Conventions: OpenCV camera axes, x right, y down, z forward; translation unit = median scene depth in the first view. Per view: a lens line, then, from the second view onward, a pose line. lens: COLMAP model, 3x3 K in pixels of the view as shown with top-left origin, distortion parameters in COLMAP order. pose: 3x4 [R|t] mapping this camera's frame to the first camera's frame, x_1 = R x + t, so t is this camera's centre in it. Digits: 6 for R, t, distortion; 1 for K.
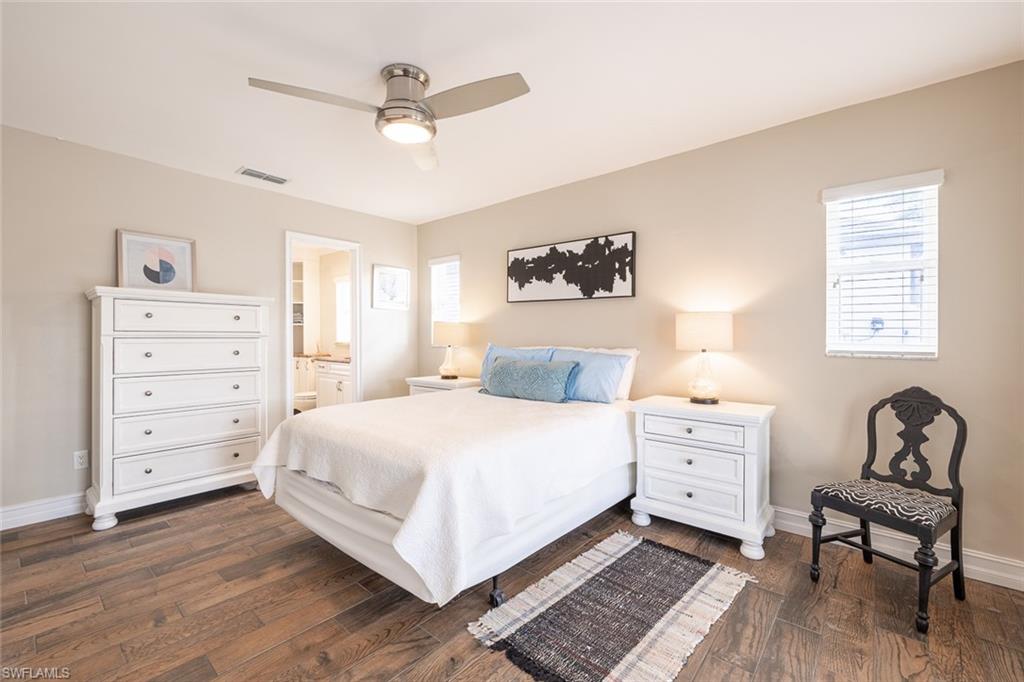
lens RADIAL K [[429.5, 0, 512.7], [0, 429.5, 337.7], [0, 0, 1]] dist [0.001664, 0.000271]
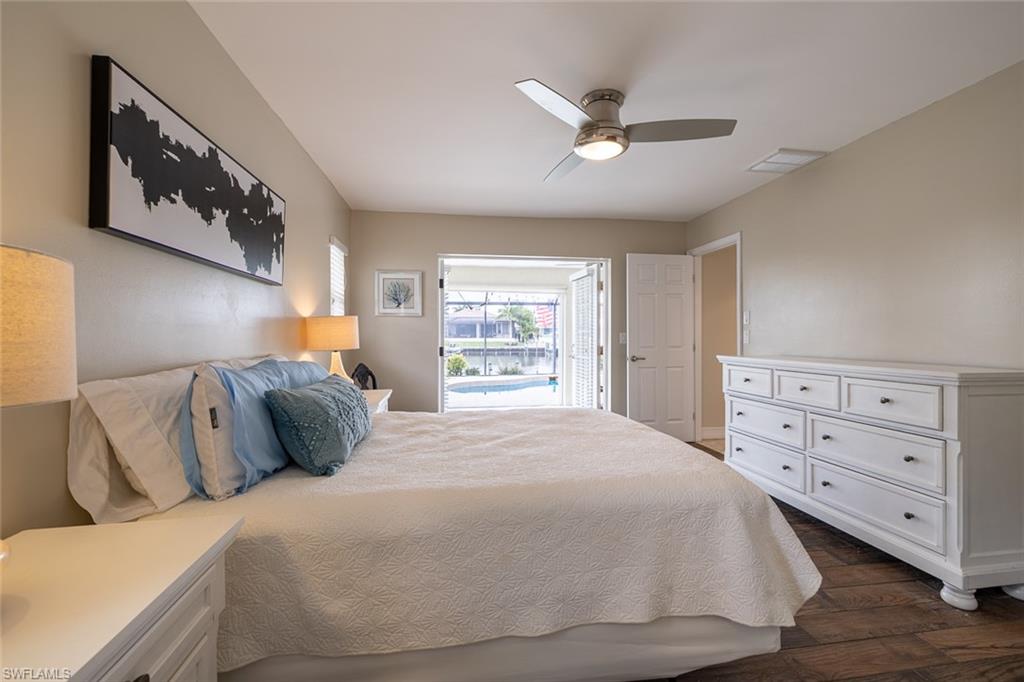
lens RADIAL K [[429.5, 0, 512.7], [0, 429.5, 337.7], [0, 0, 1]] dist [0.001664, 0.000271]
pose [[-0.740326, -0.002757, 0.672242, -0.463316], [0.001927, 0.999979, 0.006224, -0.008307], [-0.672245, 0.005903, -0.740305, 1.132441]]
